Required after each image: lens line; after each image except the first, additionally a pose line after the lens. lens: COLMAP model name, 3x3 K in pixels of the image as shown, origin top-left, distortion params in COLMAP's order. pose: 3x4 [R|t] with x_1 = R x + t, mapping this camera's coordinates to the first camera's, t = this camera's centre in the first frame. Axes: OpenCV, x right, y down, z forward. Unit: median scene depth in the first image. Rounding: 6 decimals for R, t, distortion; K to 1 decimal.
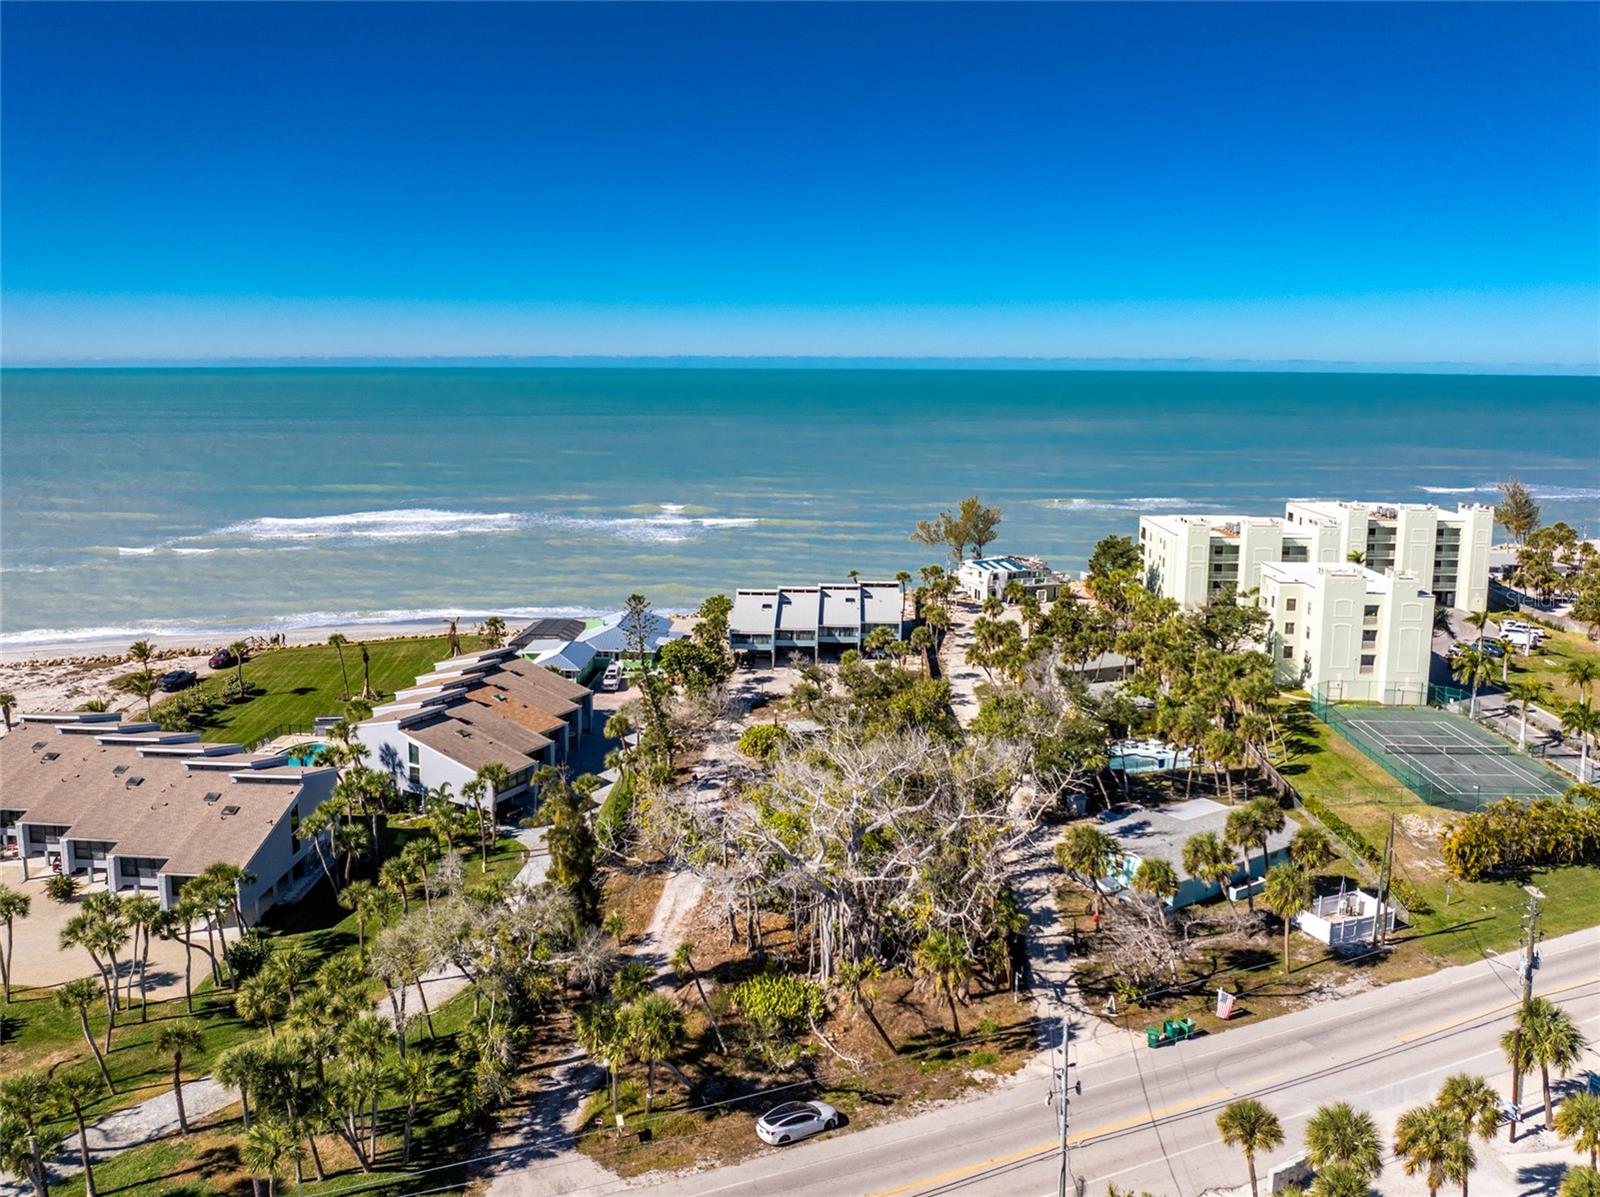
lens RADIAL K [[1137.0, 0, 800.0], [0, 1137.0, 598.5], [0, 0, 1]] dist [-0.033250, 0.007762]
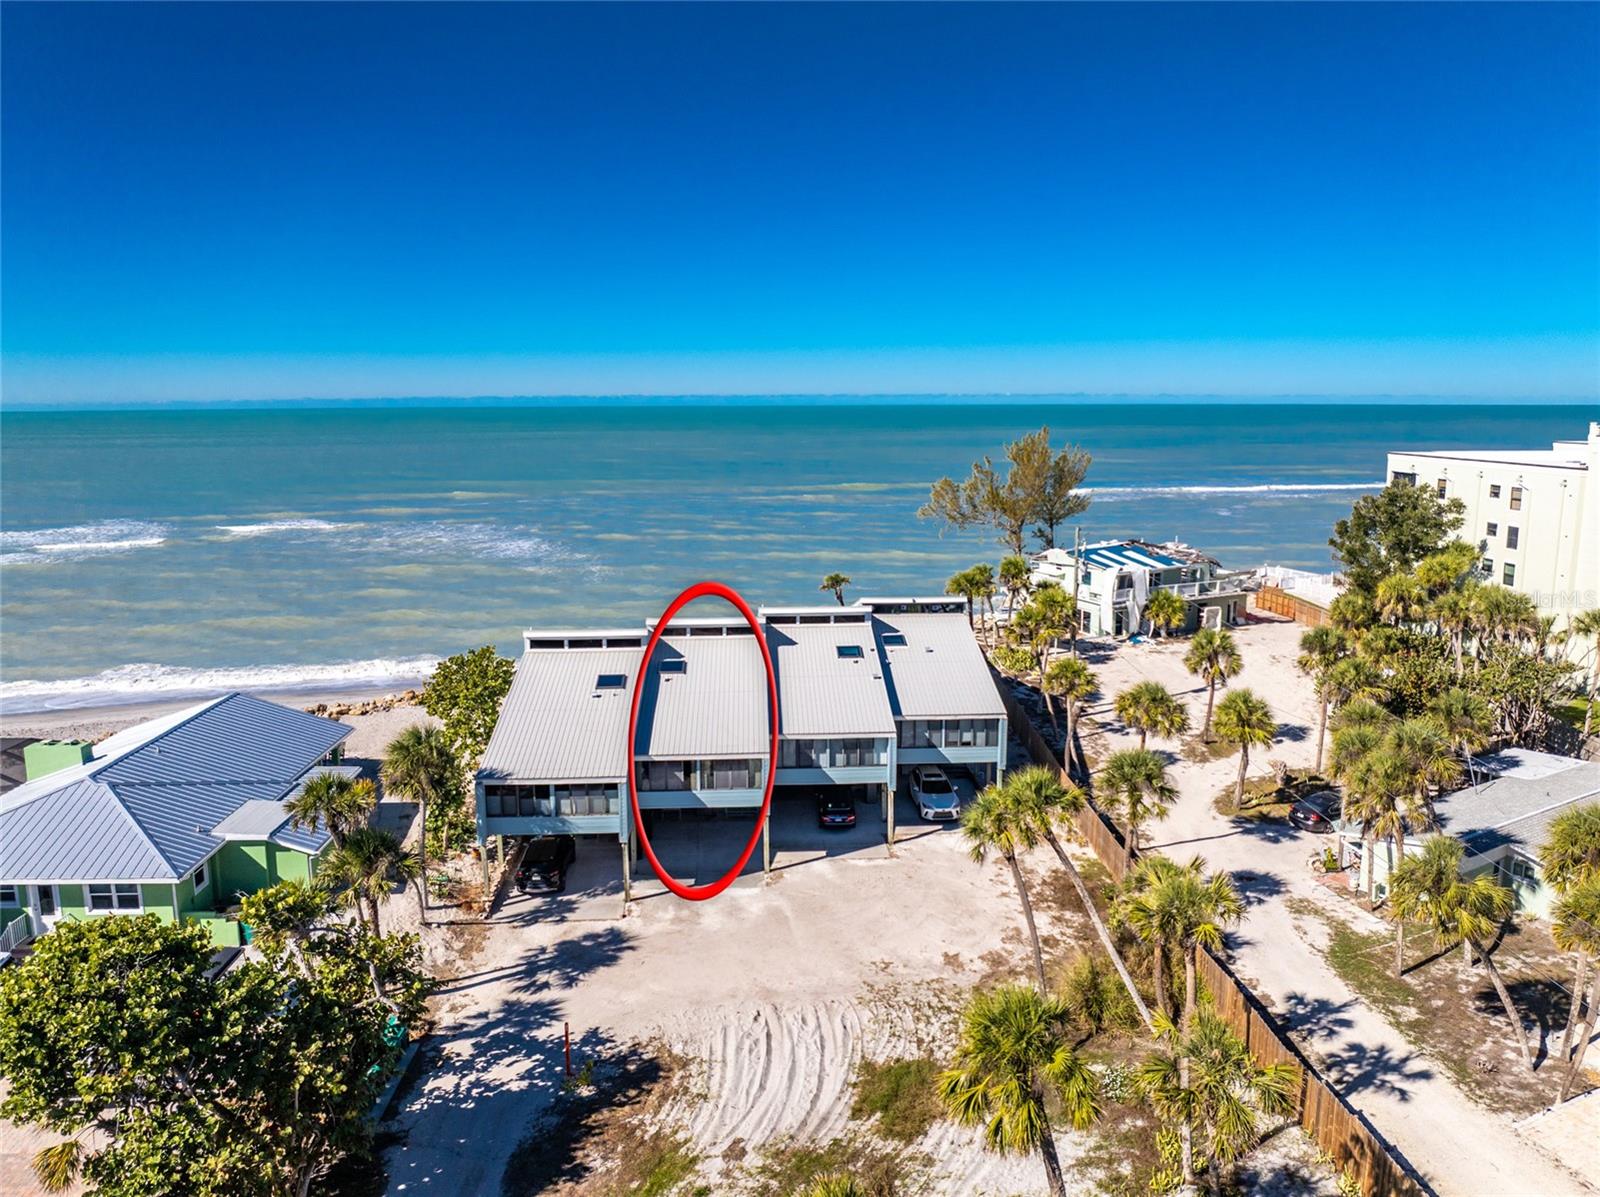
lens RADIAL K [[1120.9, 0, 800.0], [0, 1120.9, 598.5], [0, 0, 1]] dist [-0.027457, -0.005125]
pose [[0.995935, -0.030204, 0.084856, -0.000888], [0.031911, 0.999313, -0.018823, -0.009468], [-0.084229, 0.021454, 0.996215, 0.660209]]
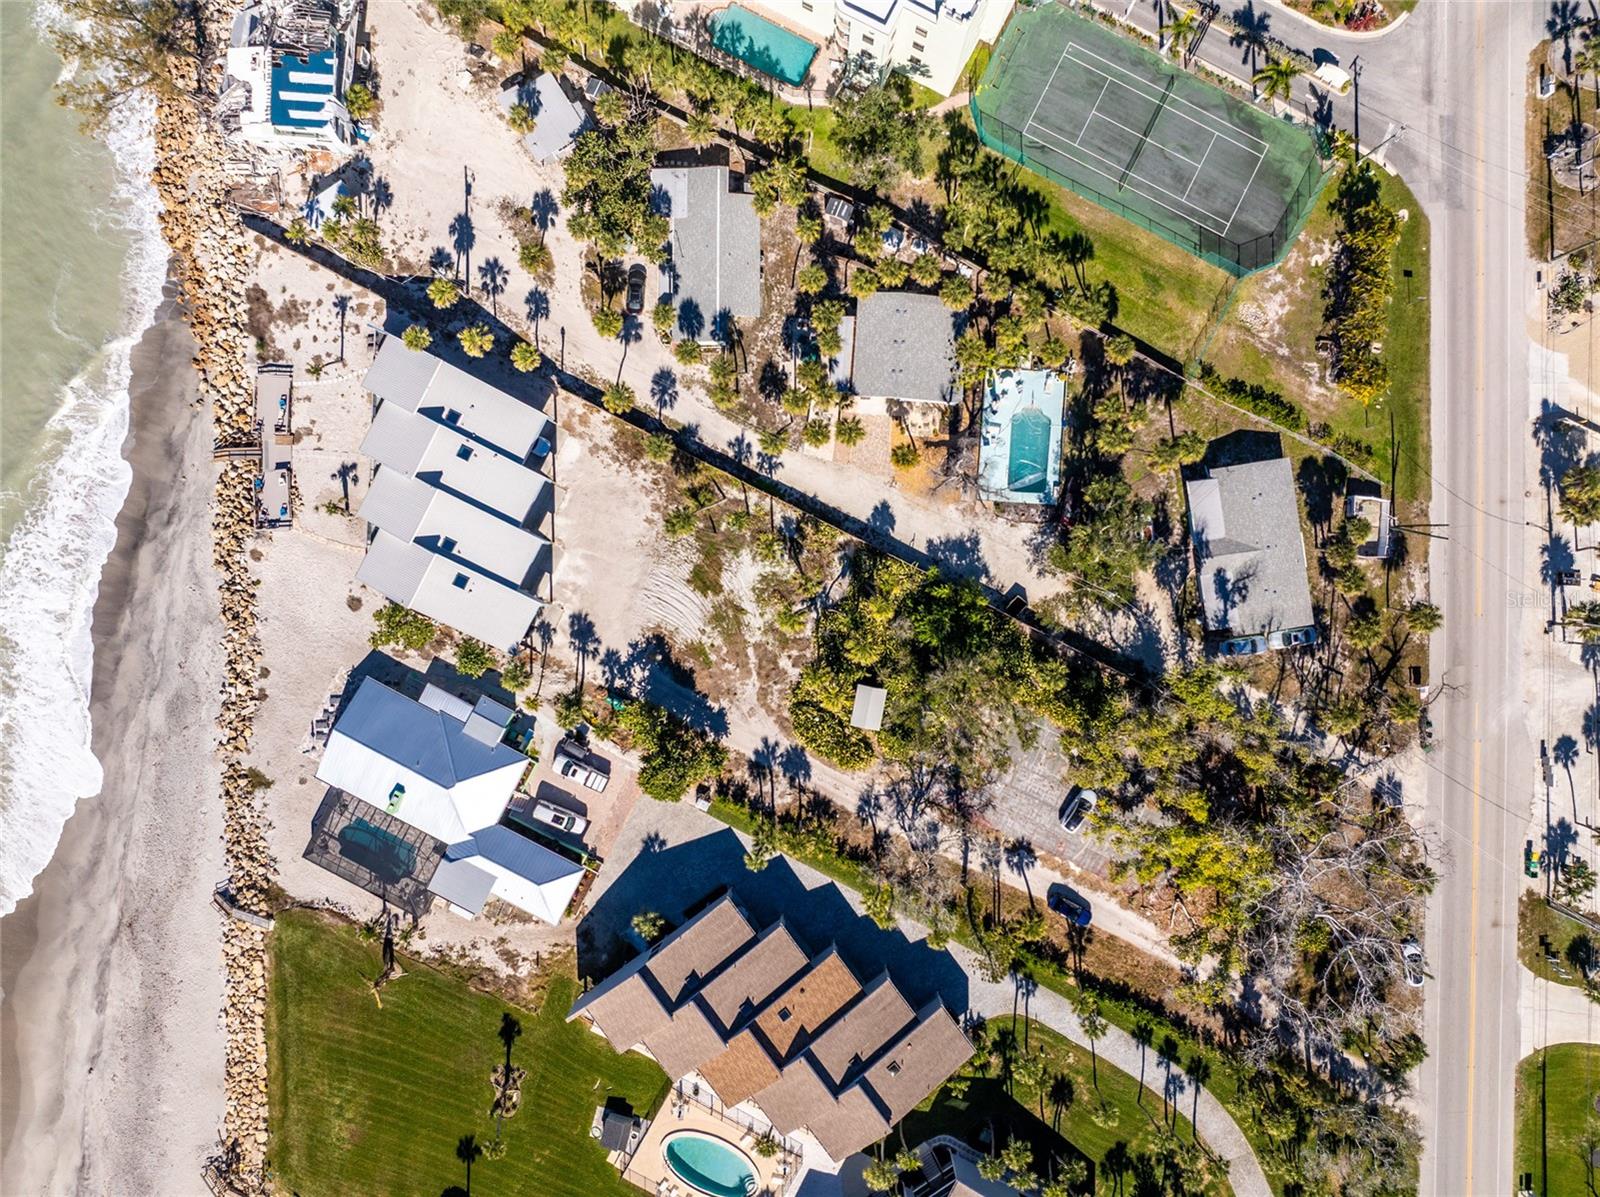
lens RADIAL K [[1133.7, 0, 800.0], [0, 1133.7, 598.5], [0, 0, 1]] dist [-0.036867, 0.000055]
pose [[0.417754, -0.908383, -0.017951, 0.062862], [0.185794, 0.066071, 0.980365, -0.653293], [-0.889360, -0.412887, 0.196374, 0.658964]]
